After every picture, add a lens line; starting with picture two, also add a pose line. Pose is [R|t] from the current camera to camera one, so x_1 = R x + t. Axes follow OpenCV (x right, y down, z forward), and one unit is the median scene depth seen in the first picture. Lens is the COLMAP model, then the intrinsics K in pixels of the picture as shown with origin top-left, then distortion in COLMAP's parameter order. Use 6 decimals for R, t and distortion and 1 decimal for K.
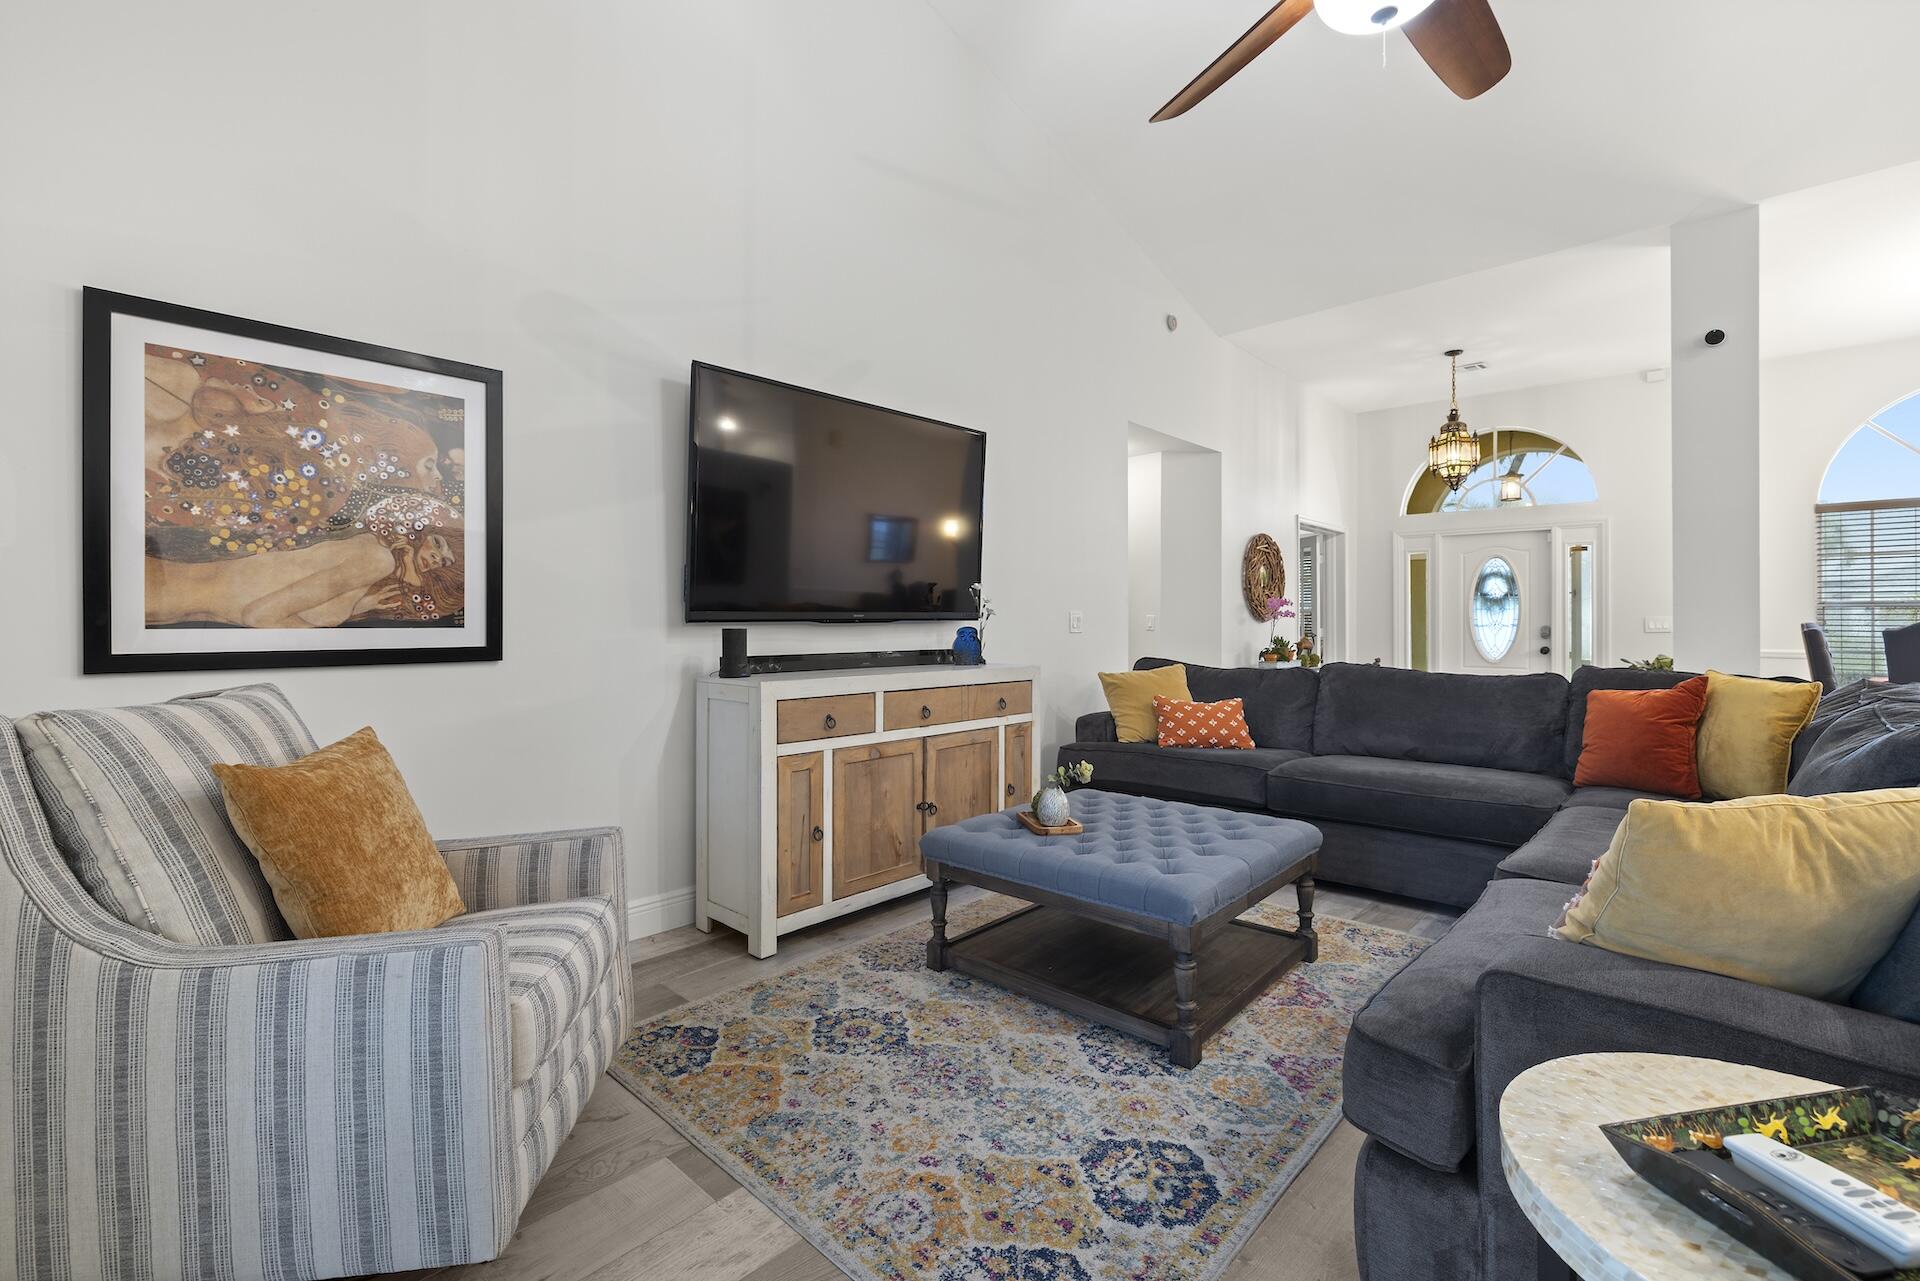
lens RADIAL K [[818.4, 0, 939.2], [0, 818.4, 621.5], [0, 0, 1]] dist [-0.002813, -0.000468]
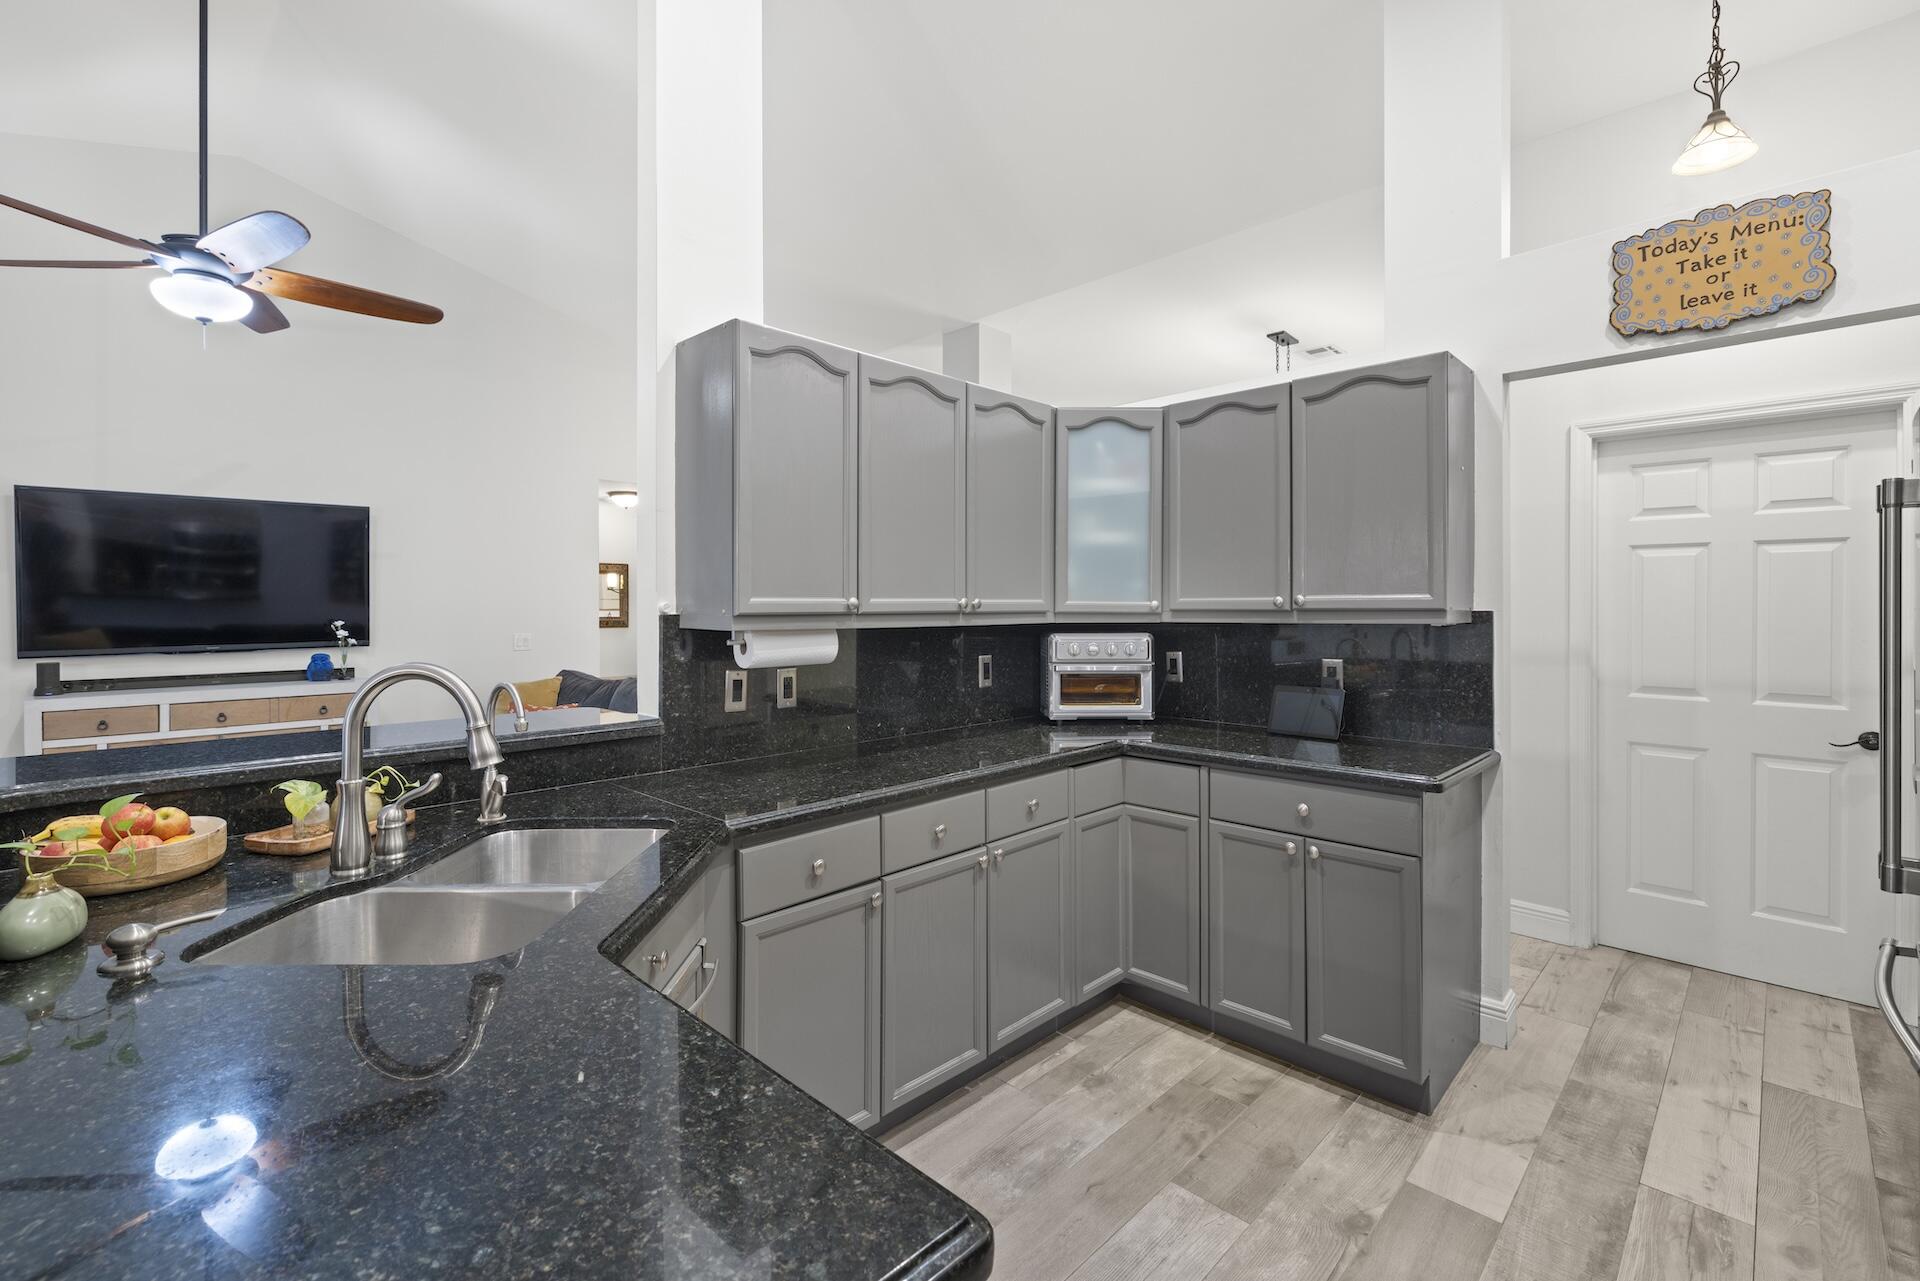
lens RADIAL K [[818.4, 0, 944.7], [0, 818.4, 611.0], [0, 0, 1]] dist [-0.002813, -0.000468]
pose [[0.999713, -0.002528, -0.023816, 1.694297], [0.002725, 0.999962, 0.008238, -0.111021], [0.023794, -0.008301, 0.999682, -0.531665]]
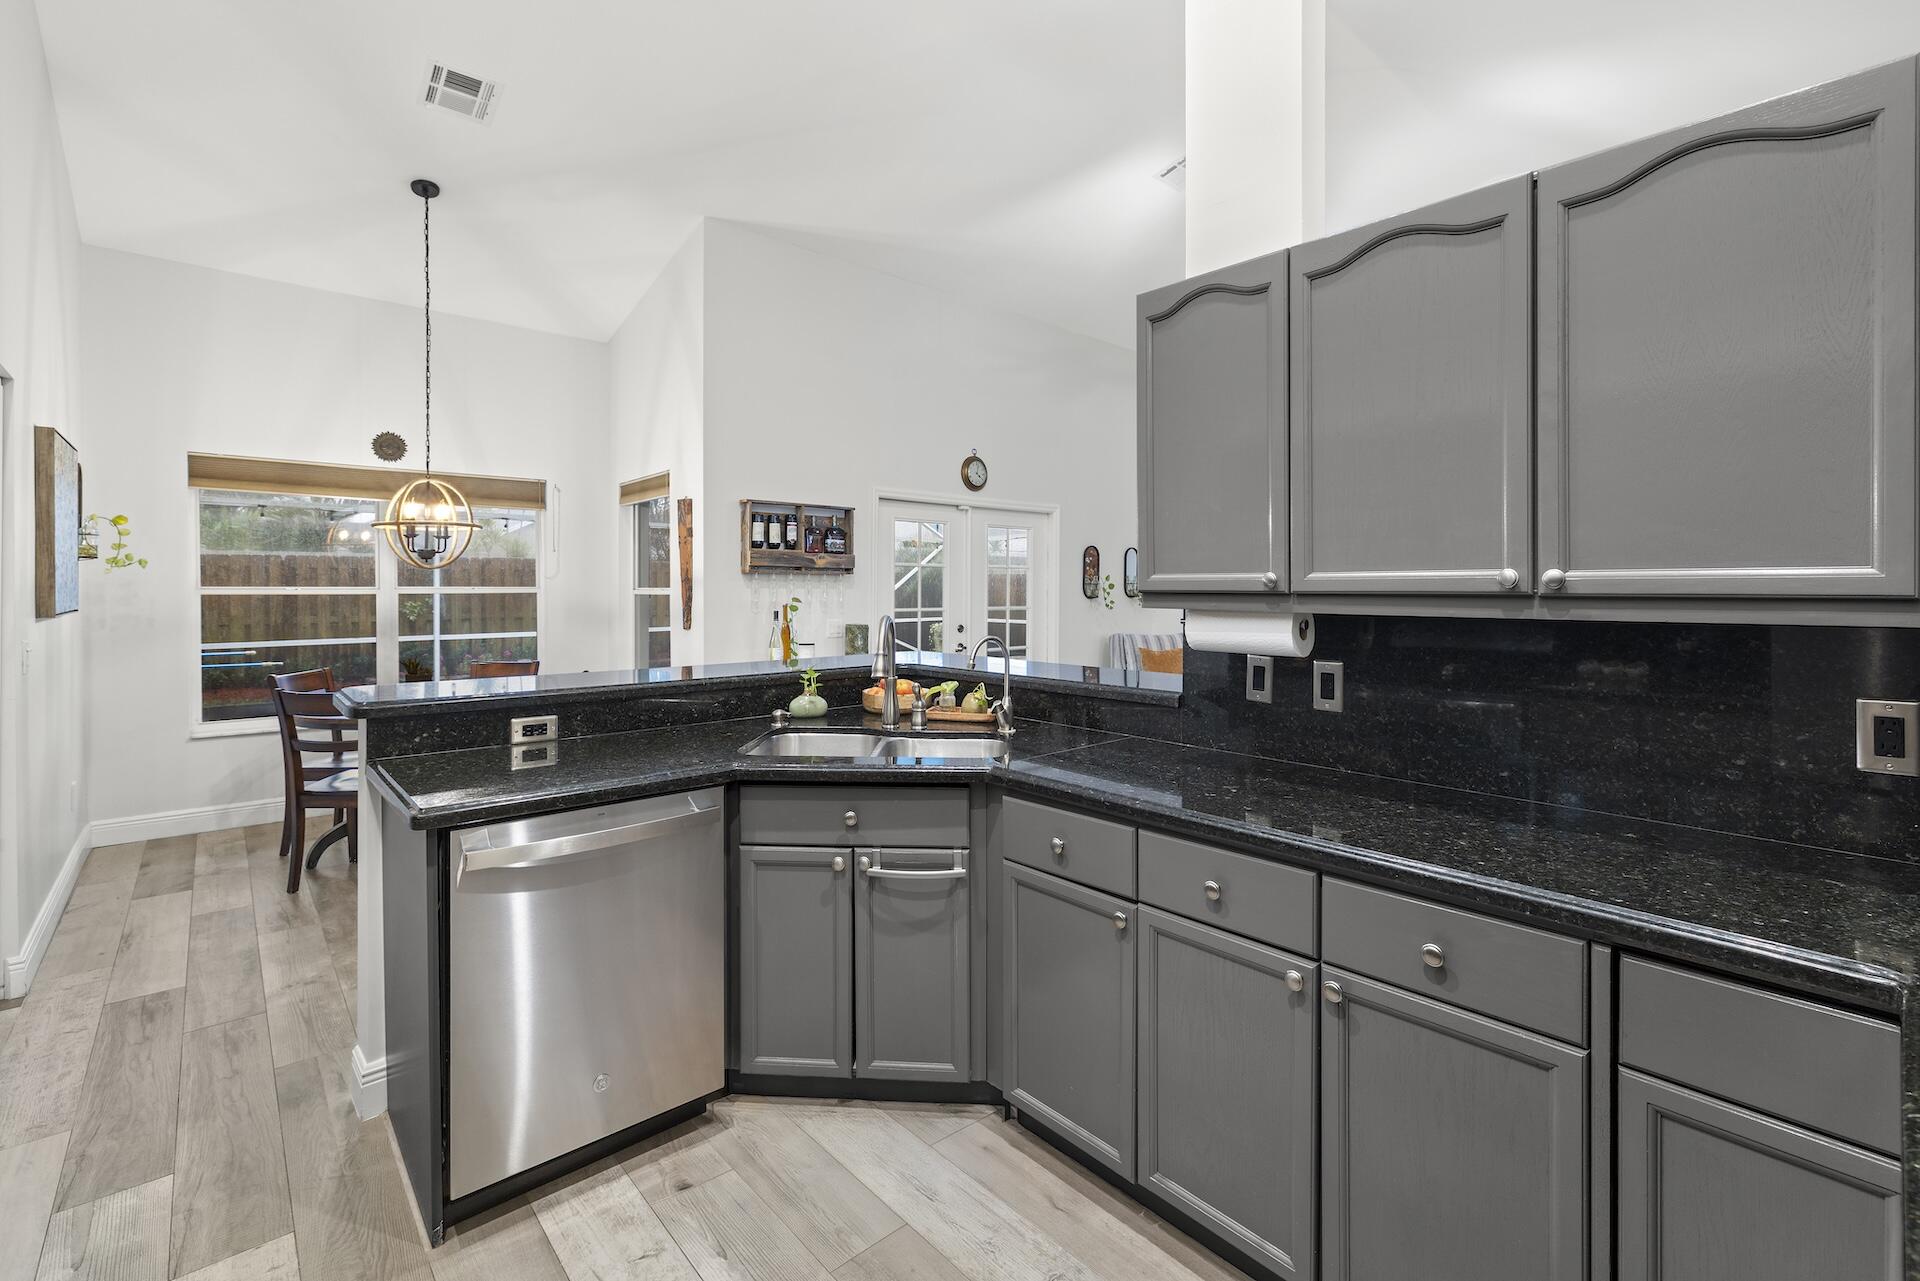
lens RADIAL K [[818.4, 0, 918.7], [0, 818.4, 592.7], [0, 0, 1]] dist [-0.002813, -0.000468]
pose [[-0.104837, 0.006674, -0.994467, 2.278611], [0.005526, 0.999966, 0.006128, -0.107199], [0.994474, -0.004853, -0.104870, 0.118307]]
